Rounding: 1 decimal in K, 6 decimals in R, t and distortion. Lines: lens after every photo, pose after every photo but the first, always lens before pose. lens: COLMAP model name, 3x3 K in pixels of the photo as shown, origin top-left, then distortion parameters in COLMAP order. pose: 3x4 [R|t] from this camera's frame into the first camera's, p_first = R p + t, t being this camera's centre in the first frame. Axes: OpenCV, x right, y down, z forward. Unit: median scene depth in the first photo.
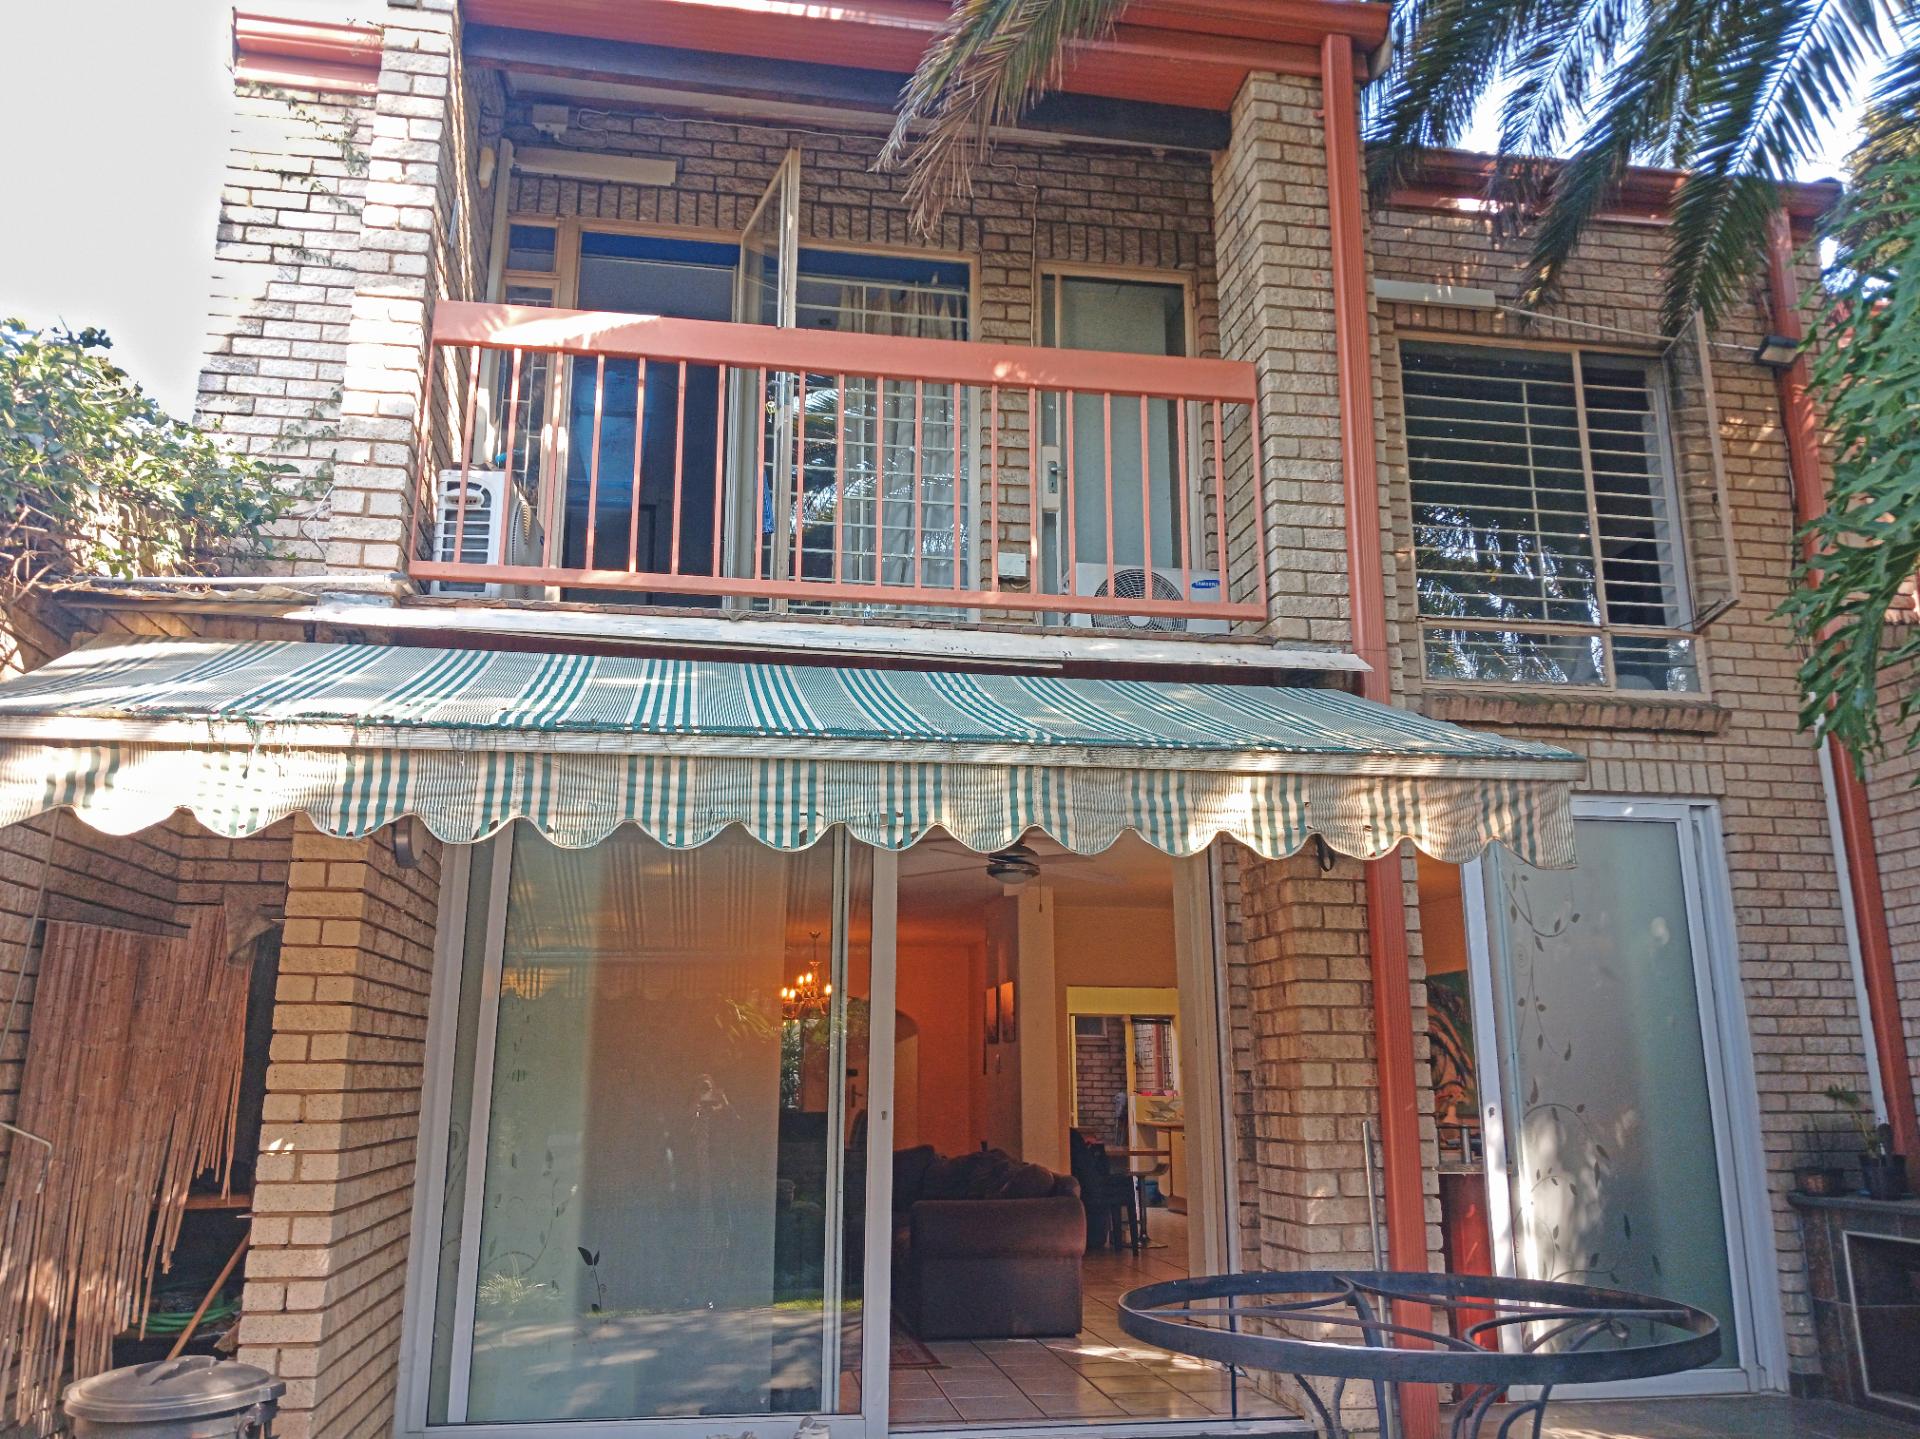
lens RADIAL K [[1511.0, 0, 957.7], [0, 1511.0, 719.8], [0, 0, 1]] dist [0.071212, -0.105384]
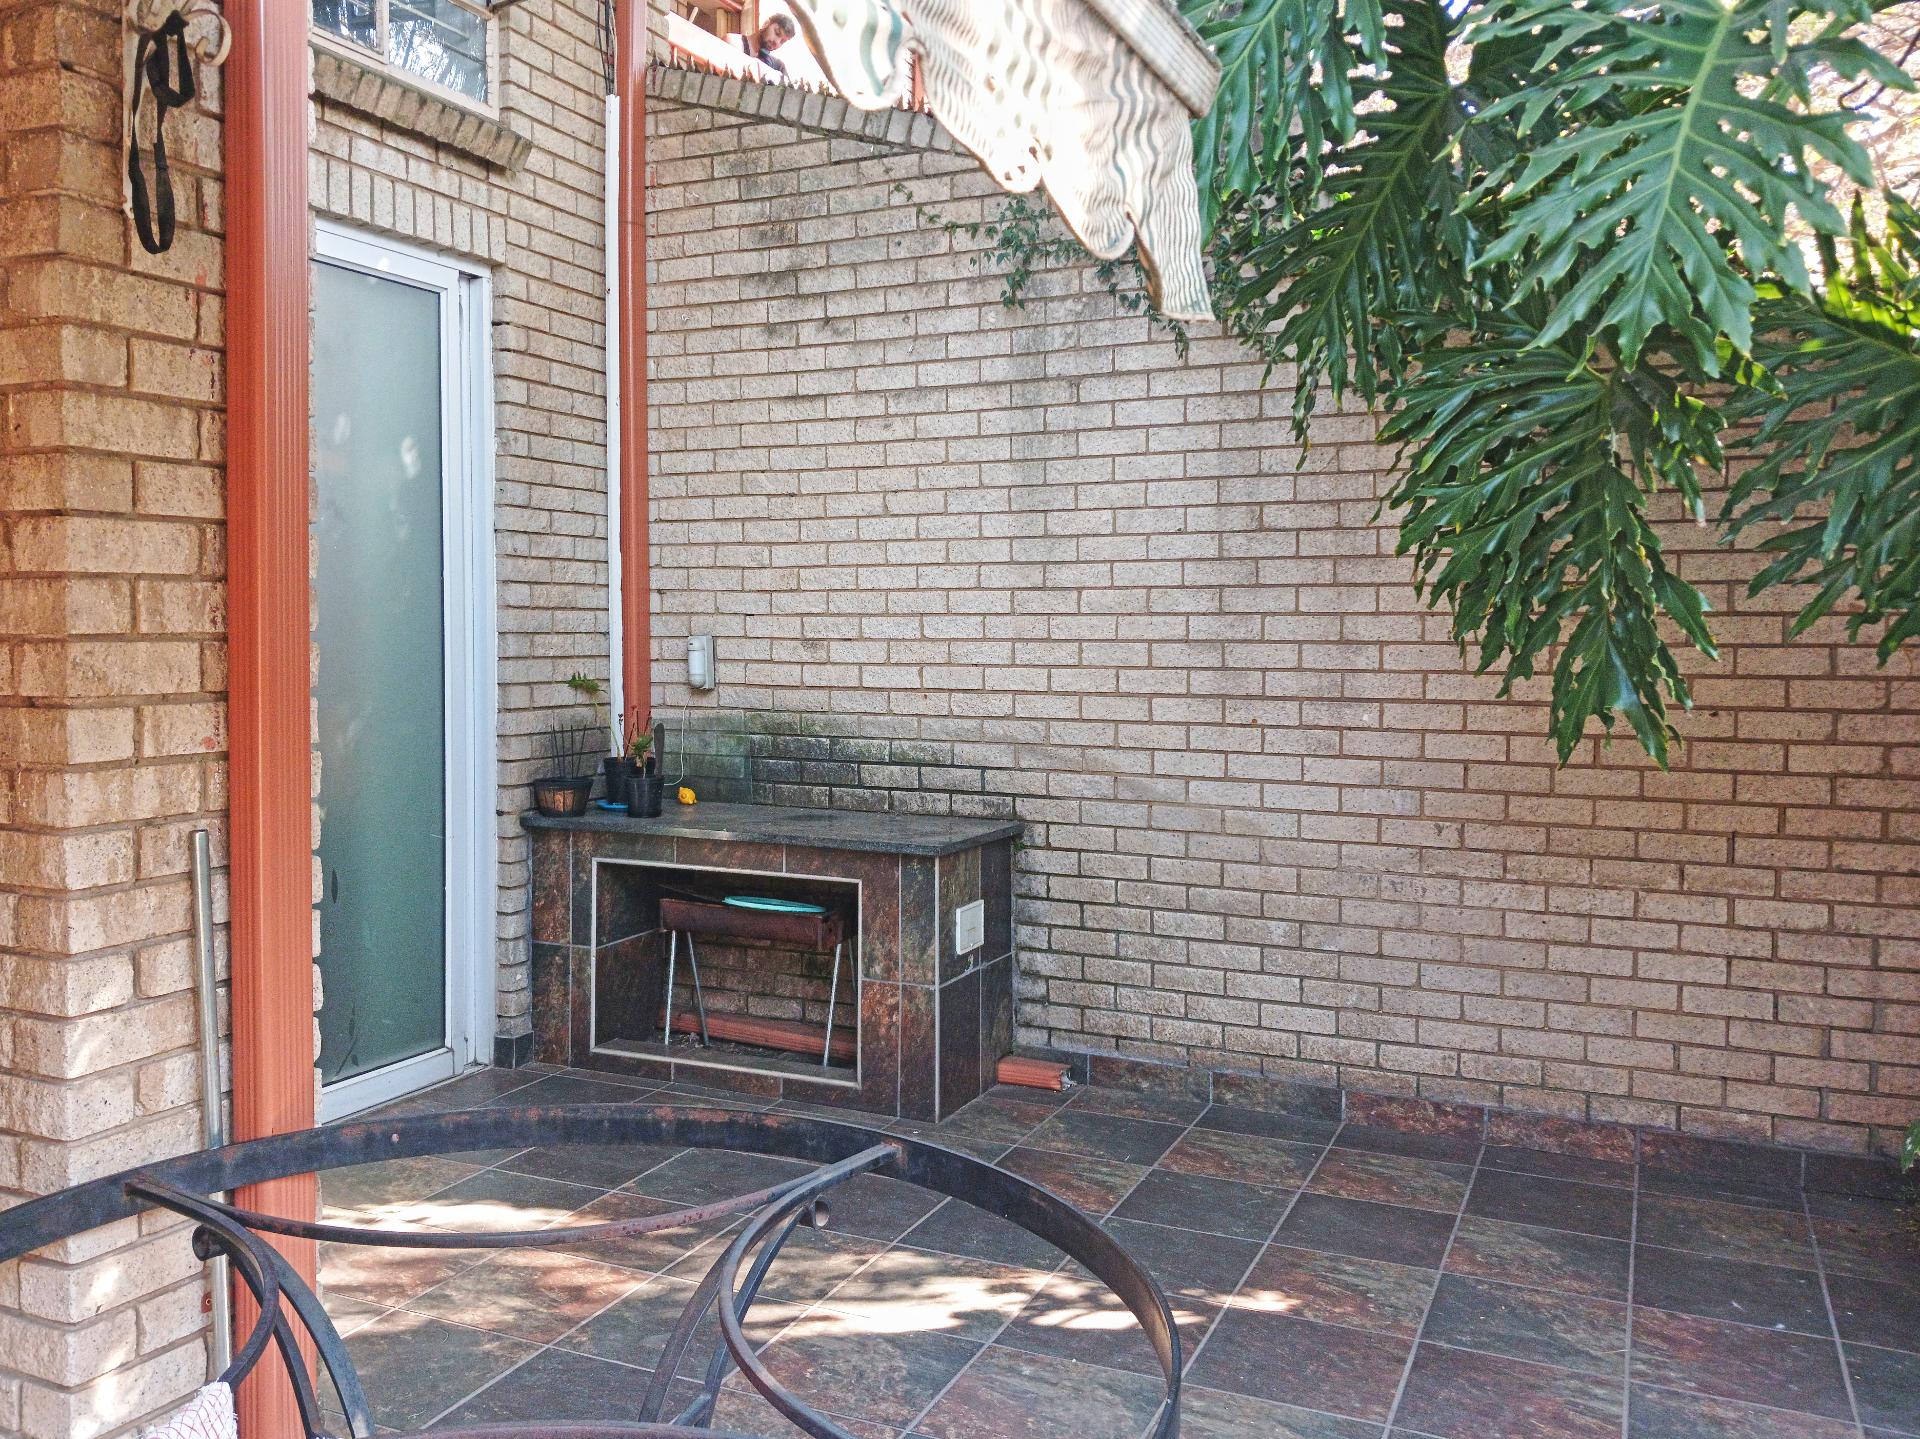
lens RADIAL K [[1616.1, 0, 961.7], [0, 1616.1, 703.6], [0, 0, 1]] dist [0.002403, -0.005077]
pose [[0.538076, -0.037806, 0.842048, -0.008131], [-0.208430, 0.962001, 0.176380, 0.071792], [-0.816719, -0.270414, 0.509750, 0.431137]]
